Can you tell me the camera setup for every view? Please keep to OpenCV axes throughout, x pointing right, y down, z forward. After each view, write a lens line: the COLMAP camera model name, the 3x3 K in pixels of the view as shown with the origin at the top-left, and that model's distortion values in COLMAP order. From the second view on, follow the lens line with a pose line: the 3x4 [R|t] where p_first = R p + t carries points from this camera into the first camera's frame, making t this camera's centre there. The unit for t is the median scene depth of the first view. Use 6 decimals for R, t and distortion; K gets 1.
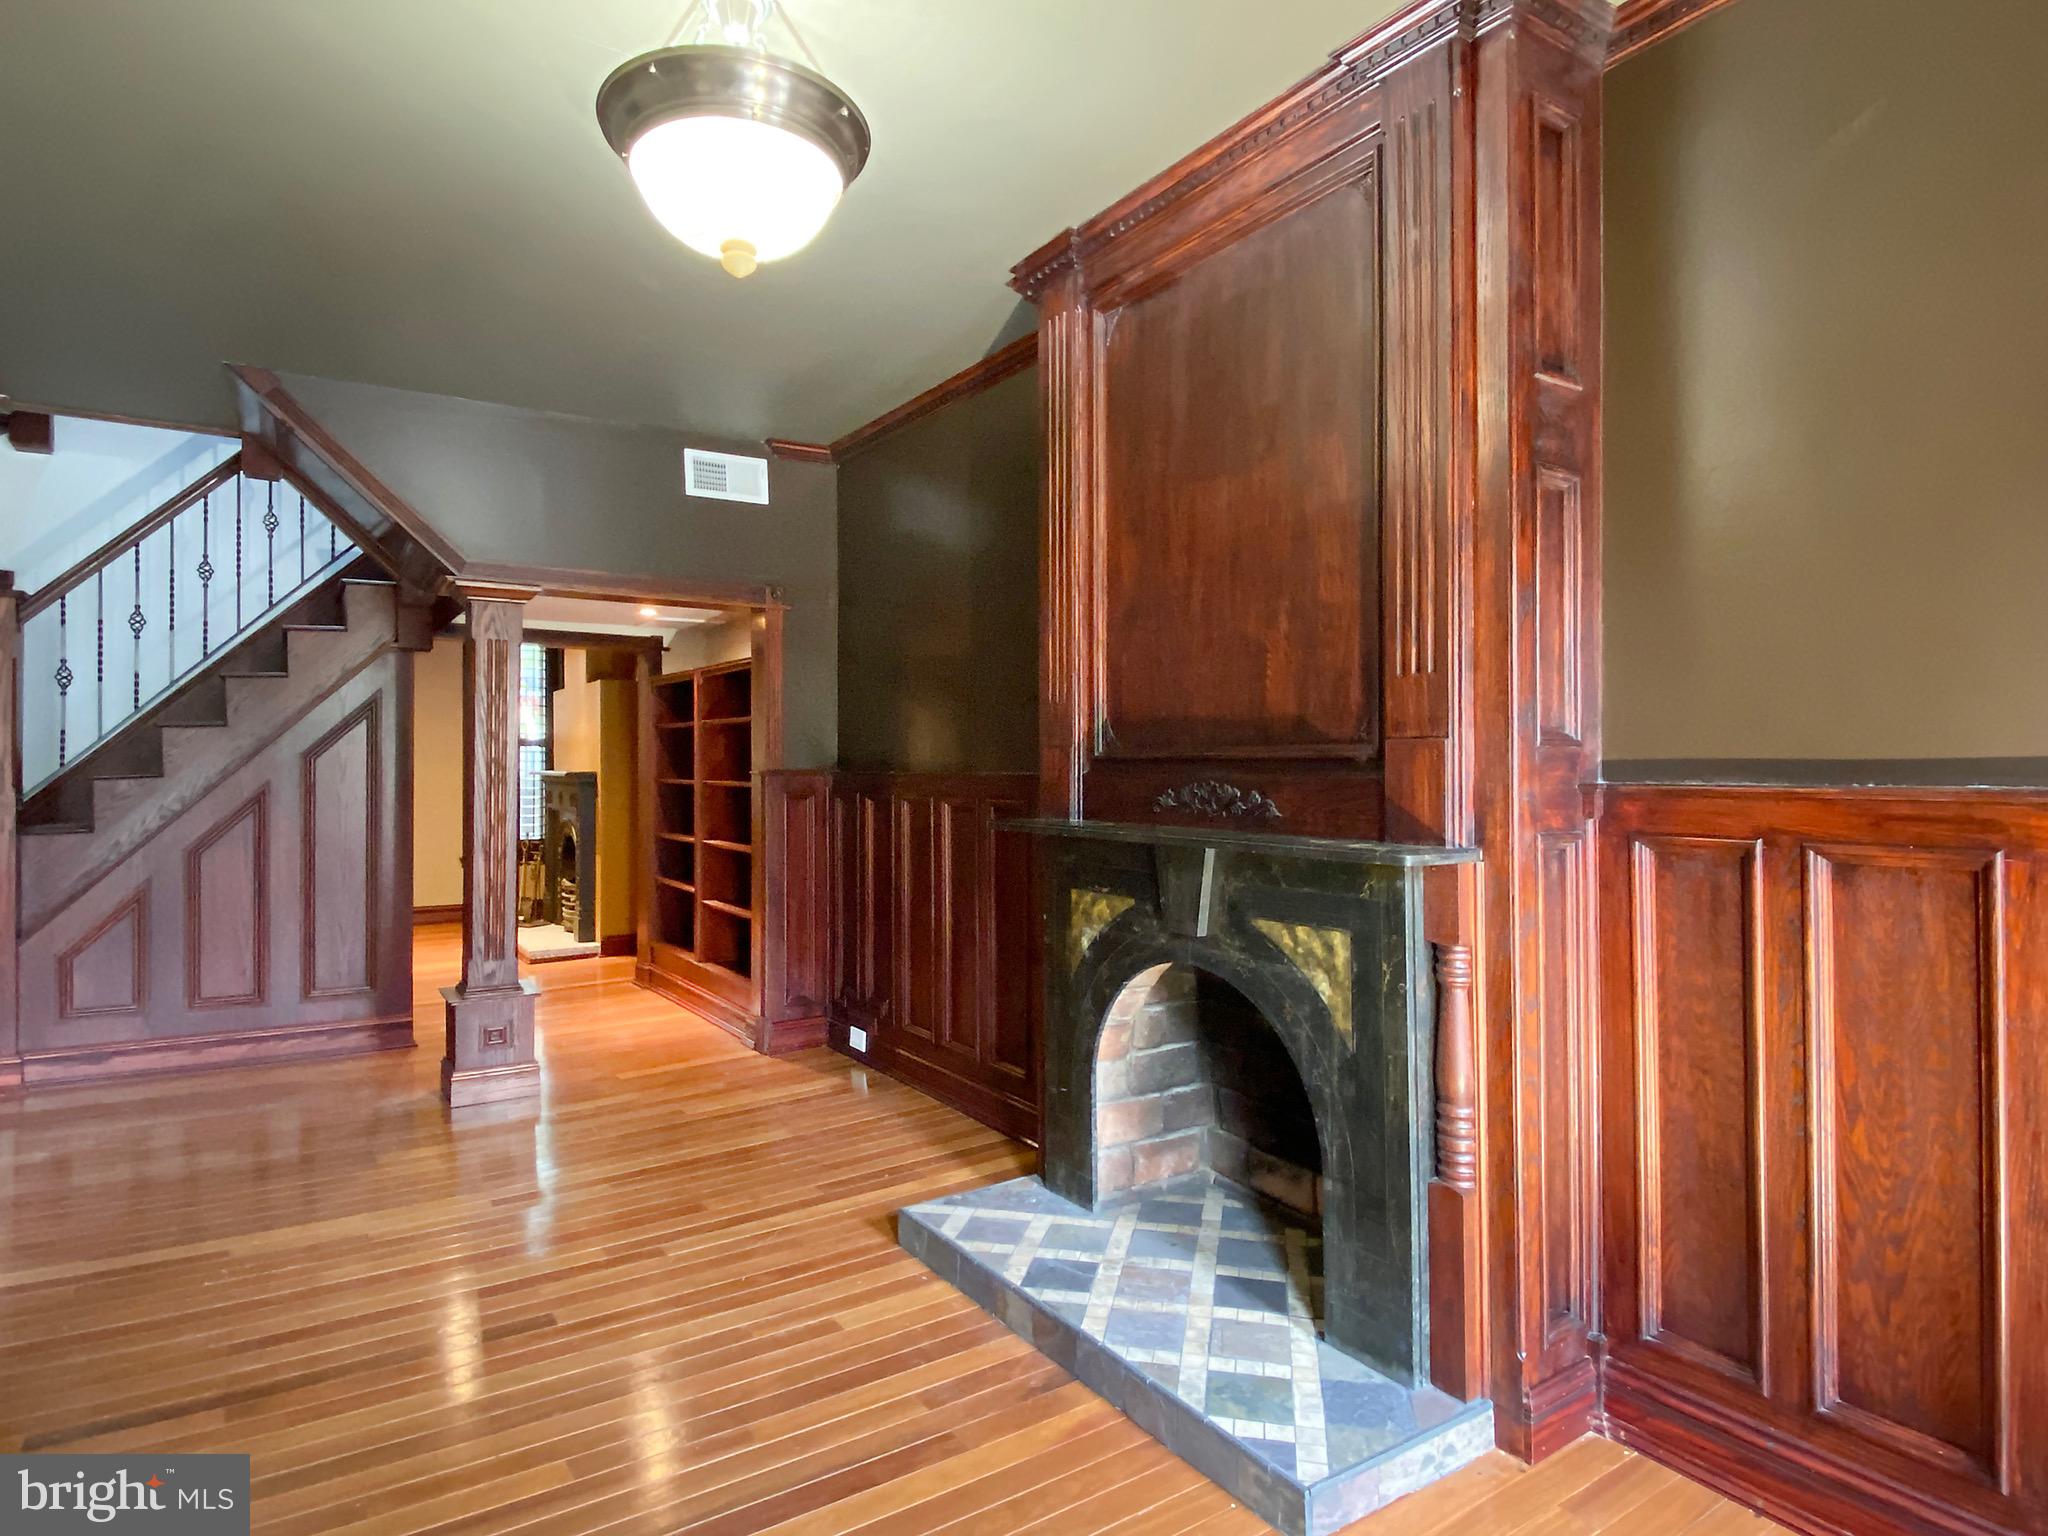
lens RADIAL K [[1114.8, 0, 1026.6], [0, 1114.8, 754.2], [0, 0, 1]] dist [-0.005642, -0.002658]
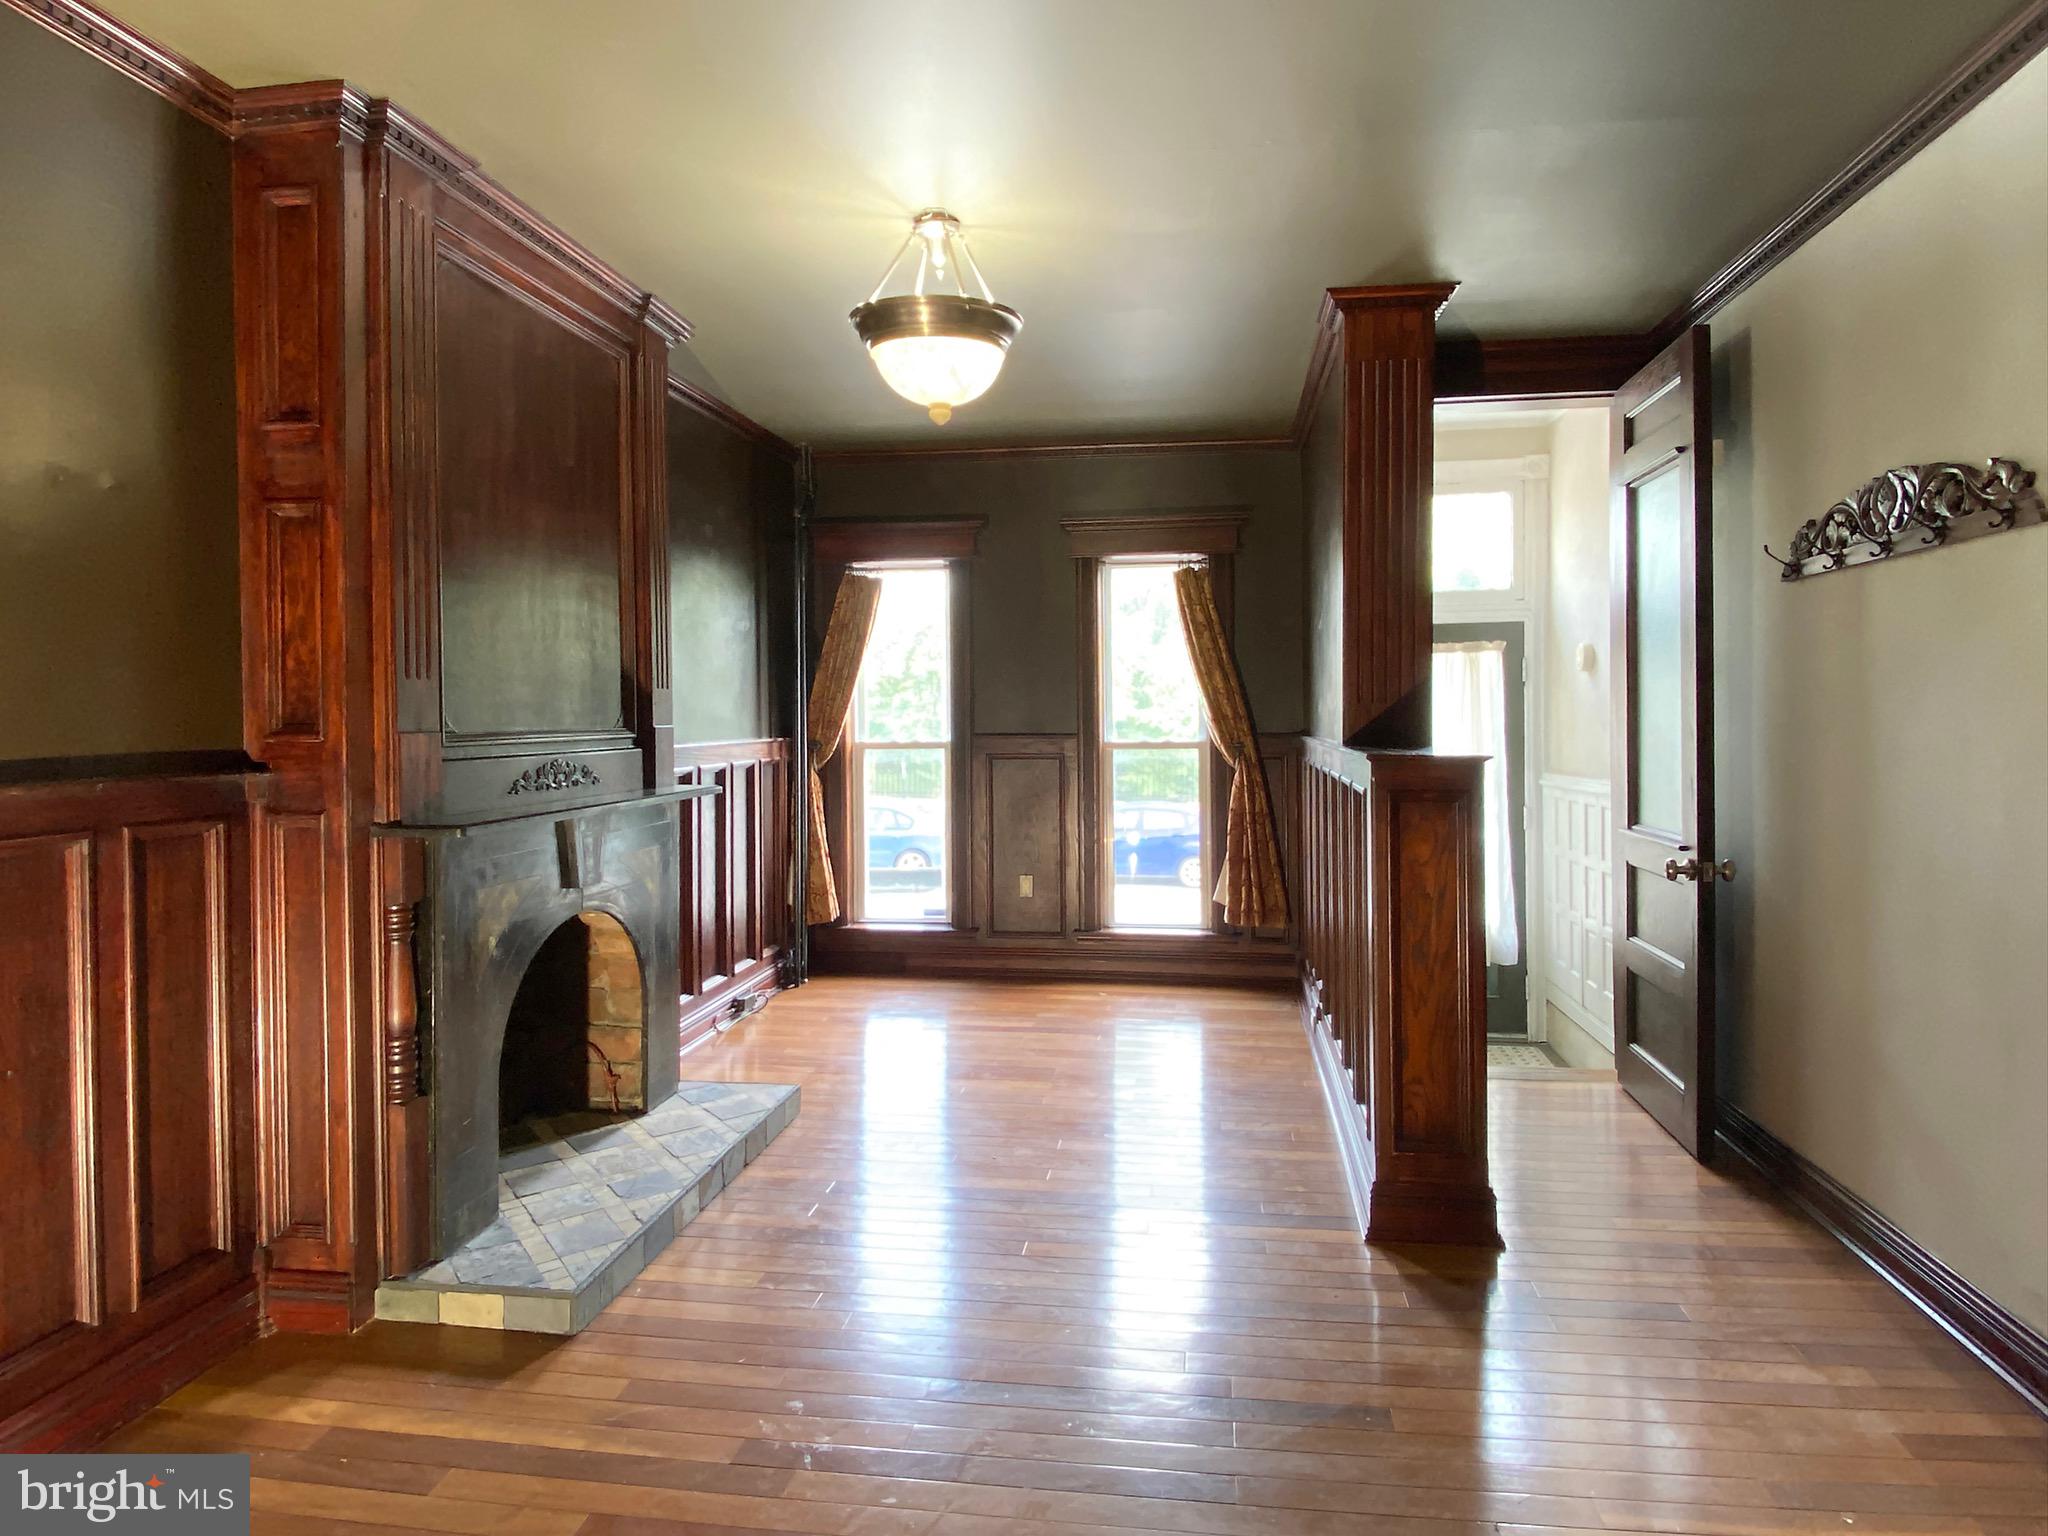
lens RADIAL K [[1114.8, 0, 1024.7], [0, 1114.8, 757.9], [0, 0, 1]] dist [-0.005642, -0.002658]
pose [[-0.749509, -0.015781, 0.661805, -1.138440], [-0.009956, 0.999871, 0.012567, -0.003969], [-0.661919, 0.002830, -0.749570, 1.769621]]
